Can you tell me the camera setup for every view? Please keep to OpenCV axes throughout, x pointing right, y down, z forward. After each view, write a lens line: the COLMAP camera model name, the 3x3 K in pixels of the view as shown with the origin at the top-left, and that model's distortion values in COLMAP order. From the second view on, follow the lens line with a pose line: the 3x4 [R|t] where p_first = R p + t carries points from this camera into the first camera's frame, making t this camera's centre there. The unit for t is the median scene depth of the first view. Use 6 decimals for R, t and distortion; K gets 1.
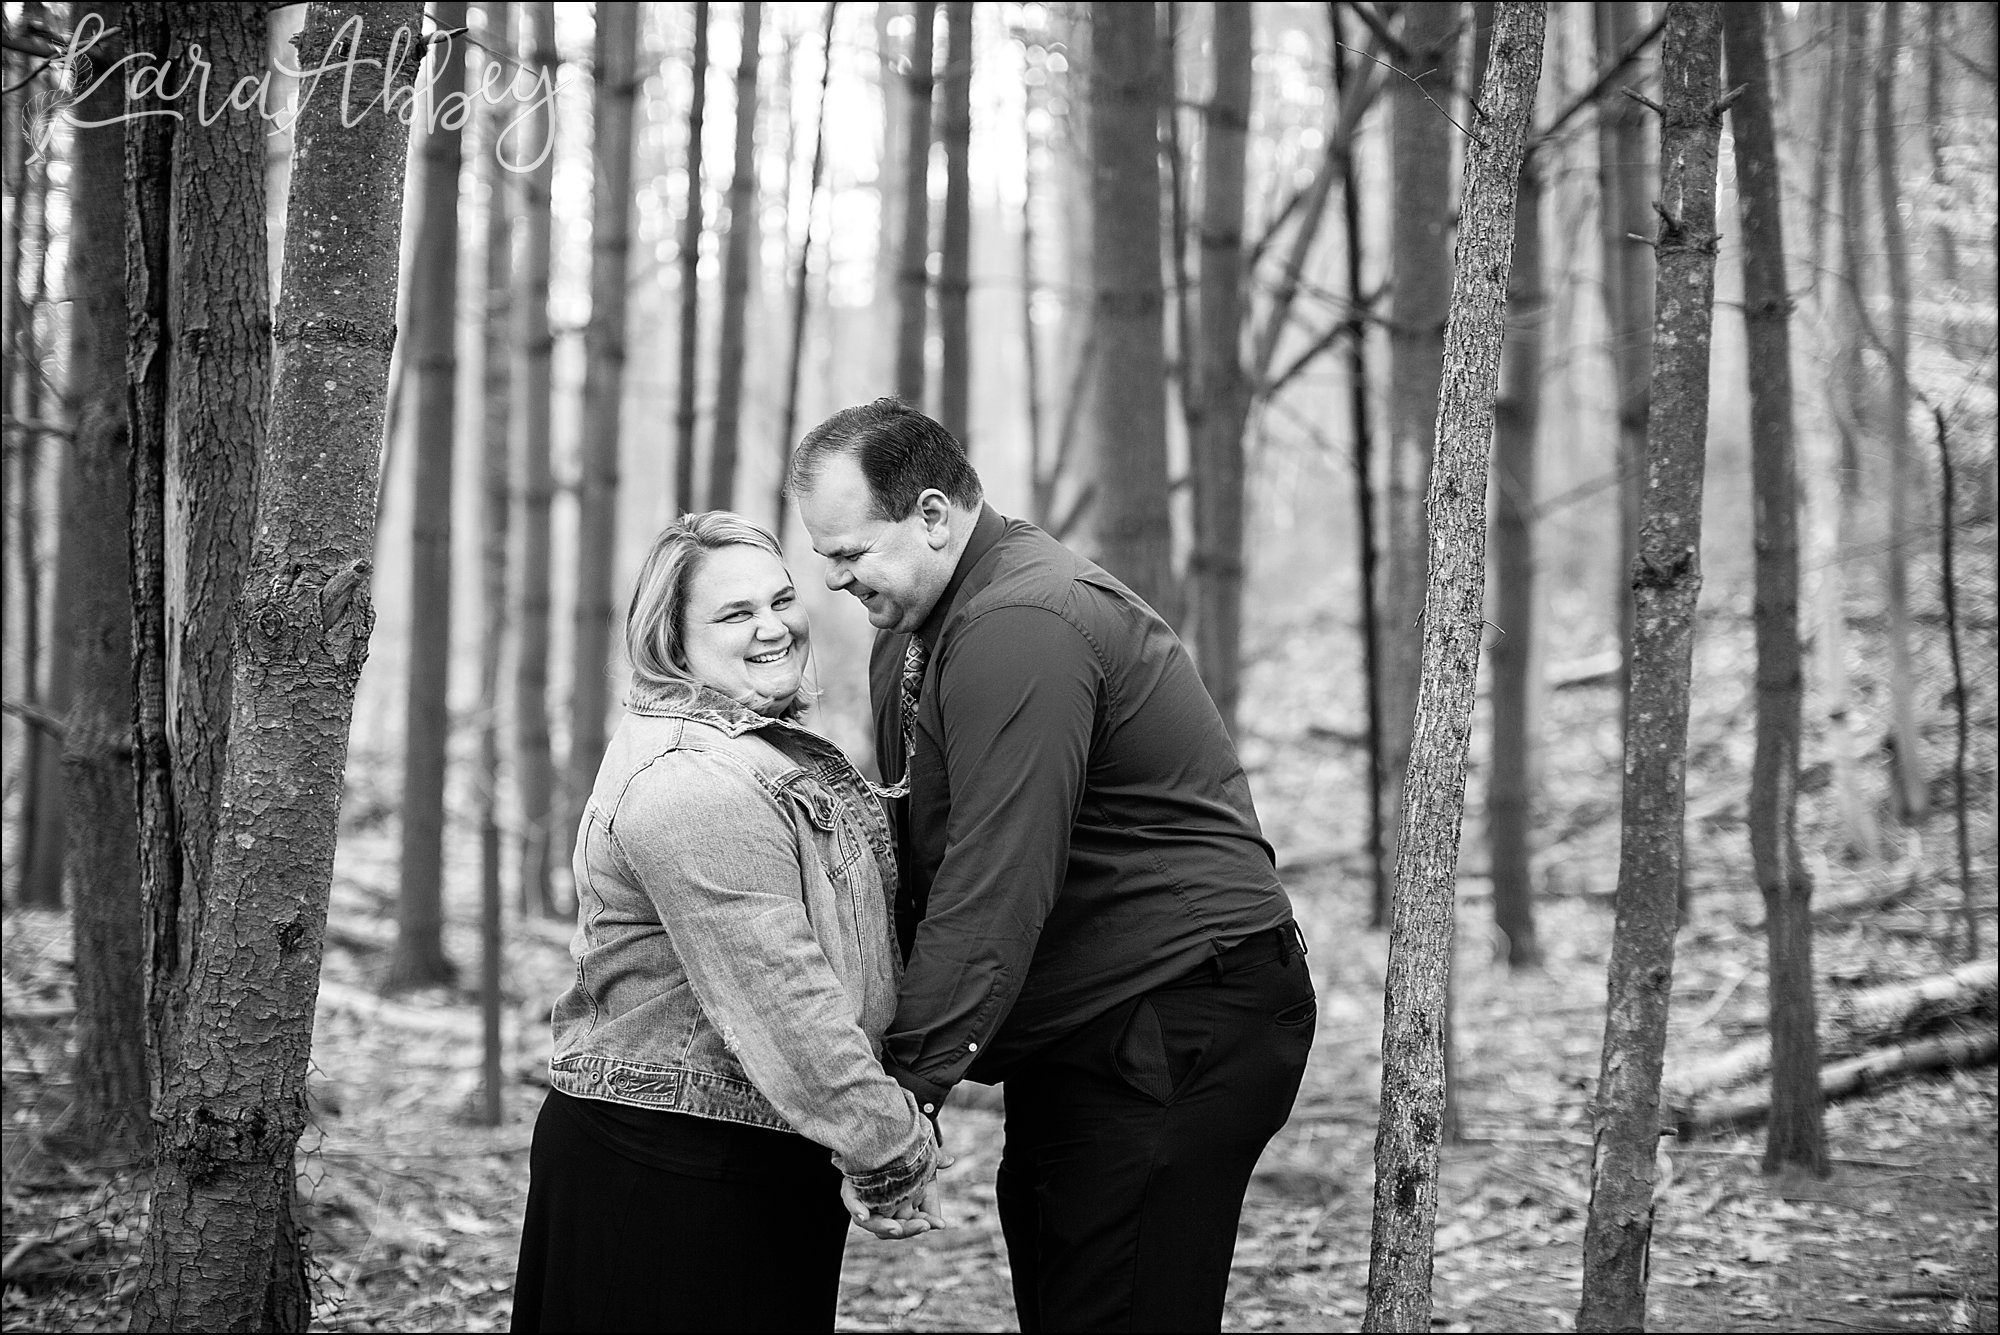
lens RADIAL K [[2872.7, 0, 1000.0], [0, 2872.7, 667.5], [0, 0, 1]] dist [-0.092747, -0.032780]
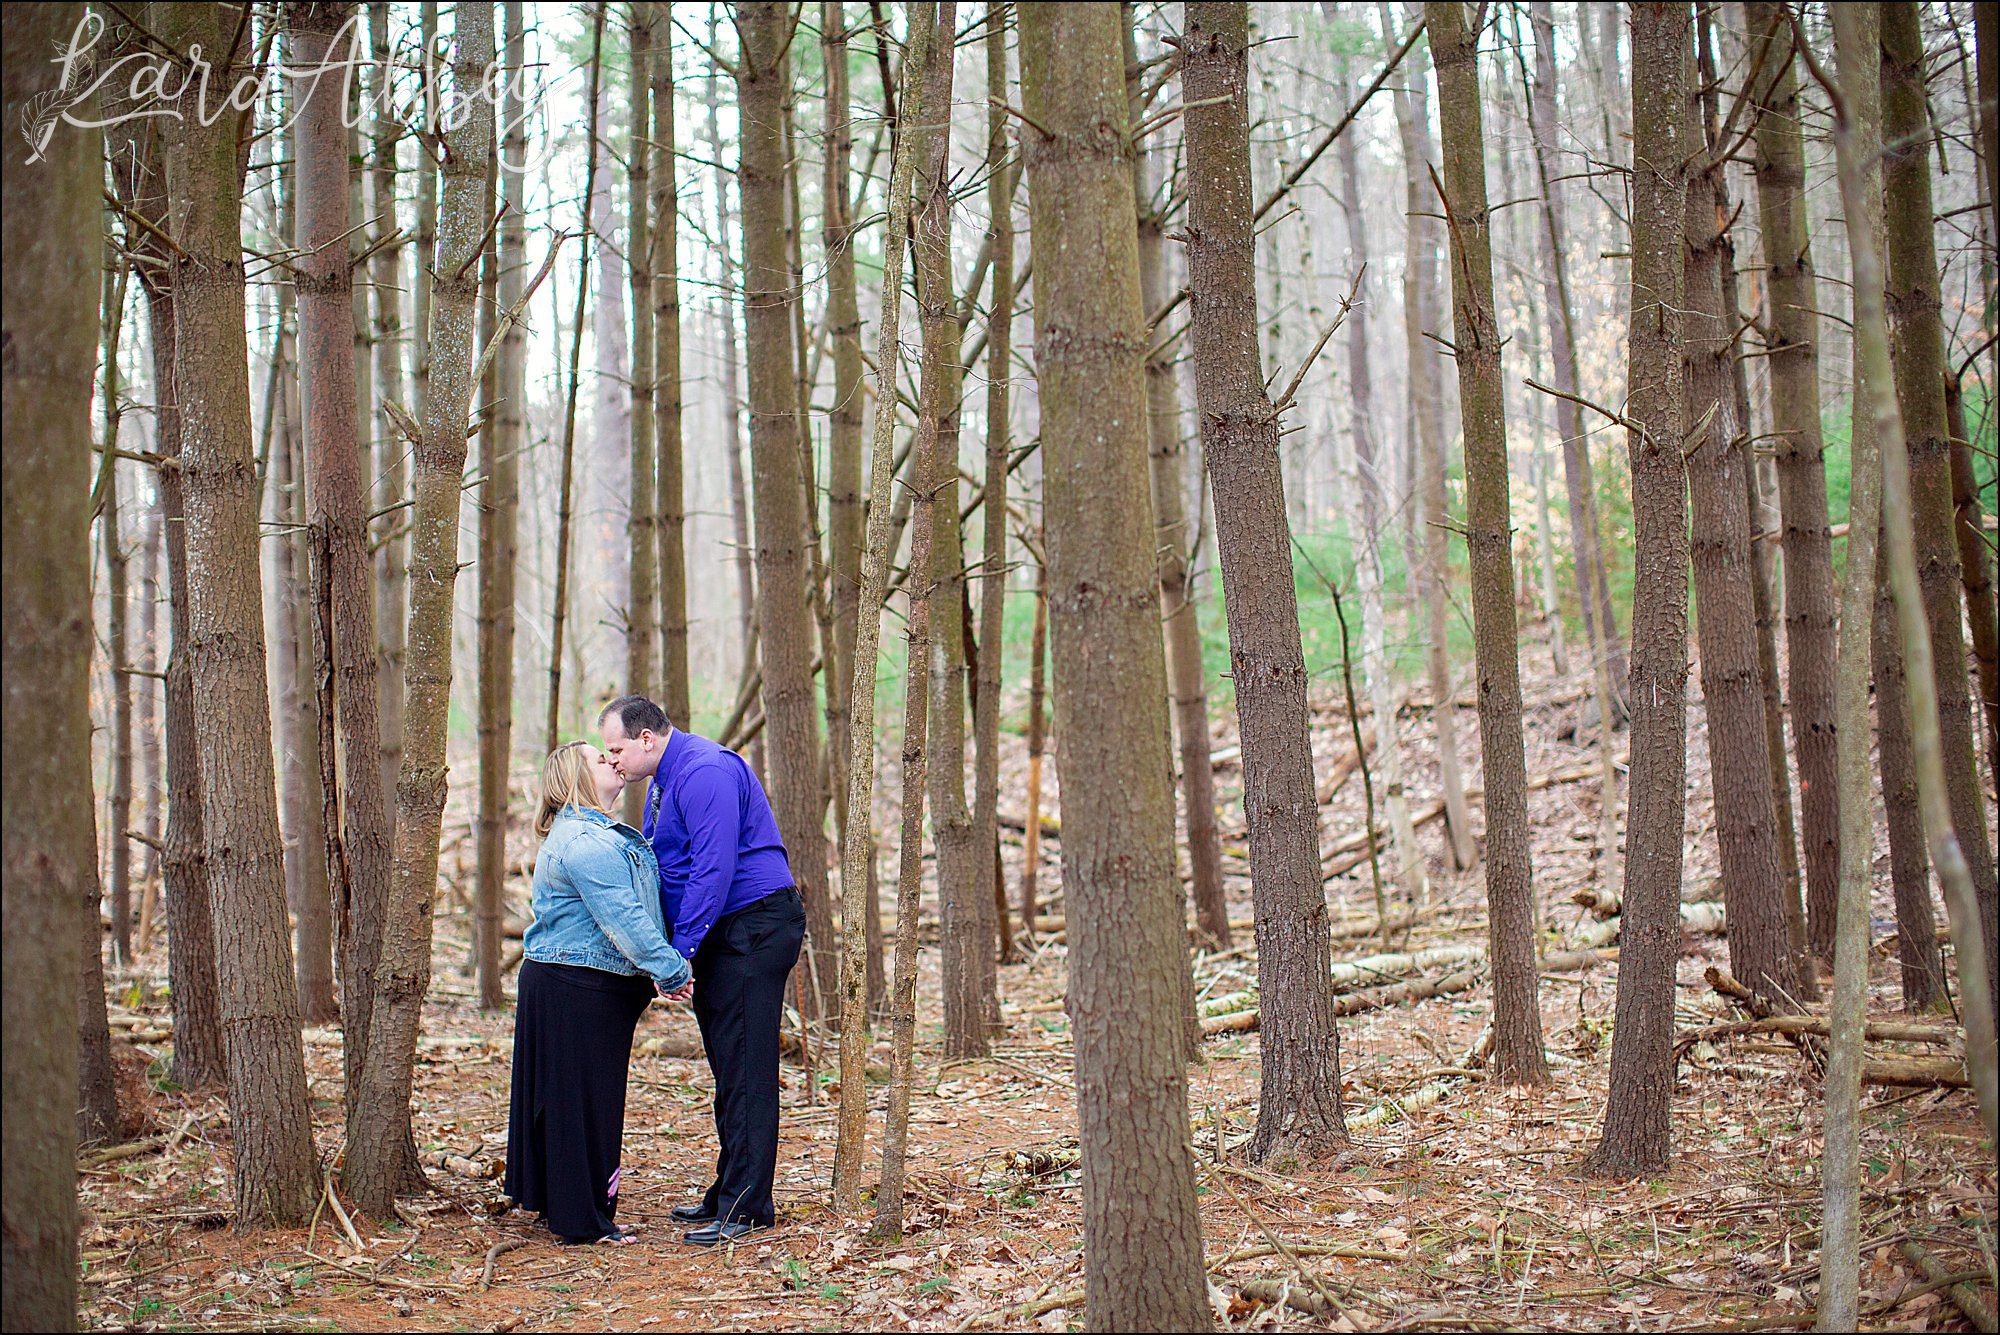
lens RADIAL K [[2872.7, 0, 1000.0], [0, 2872.7, 667.5], [0, 0, 1]] dist [-0.092747, -0.032780]
pose [[0.994989, -0.038150, 0.092422, 0.039951], [0.041301, 0.998621, -0.032422, -0.017863], [-0.091058, 0.036077, 0.995192, -1.417159]]
